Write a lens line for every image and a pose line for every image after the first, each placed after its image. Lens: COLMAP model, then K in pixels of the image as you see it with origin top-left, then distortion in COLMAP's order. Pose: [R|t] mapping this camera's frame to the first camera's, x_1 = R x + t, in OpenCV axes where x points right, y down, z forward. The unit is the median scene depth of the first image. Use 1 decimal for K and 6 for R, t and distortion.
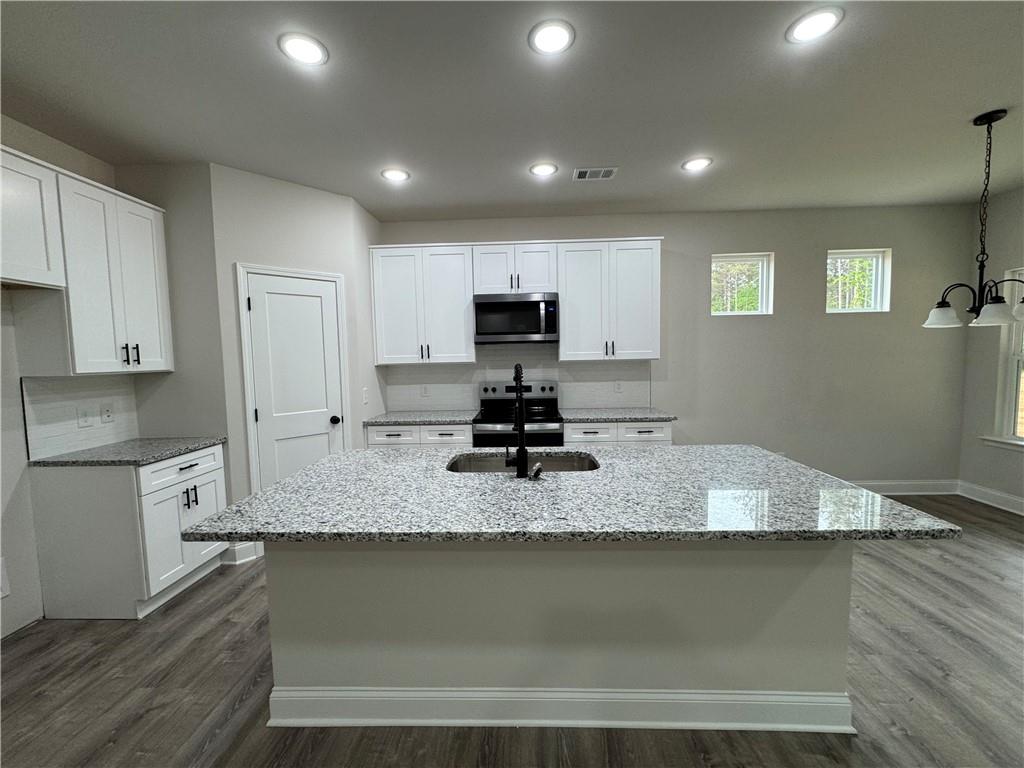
lens RADIAL K [[410.0, 0, 511.1], [0, 410.0, 384.9], [0, 0, 1]] dist [-0.003234, 0.000575]
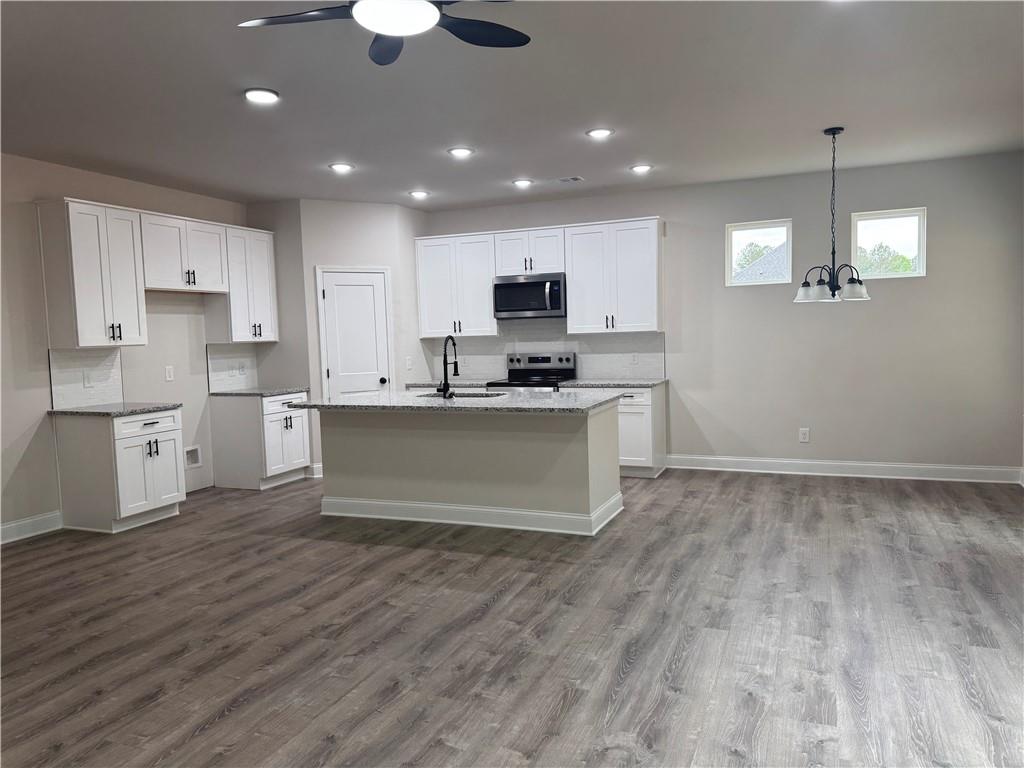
lens RADIAL K [[714.7, 0, 518.2], [0, 714.7, 386.6], [0, 0, 1]] dist [0.133914, -0.228133]
pose [[0.940460, 0.019518, -0.339345, 0.848396], [-0.014954, 0.999759, 0.016059, 0.071579], [0.339576, -0.010028, 0.940525, -1.126158]]
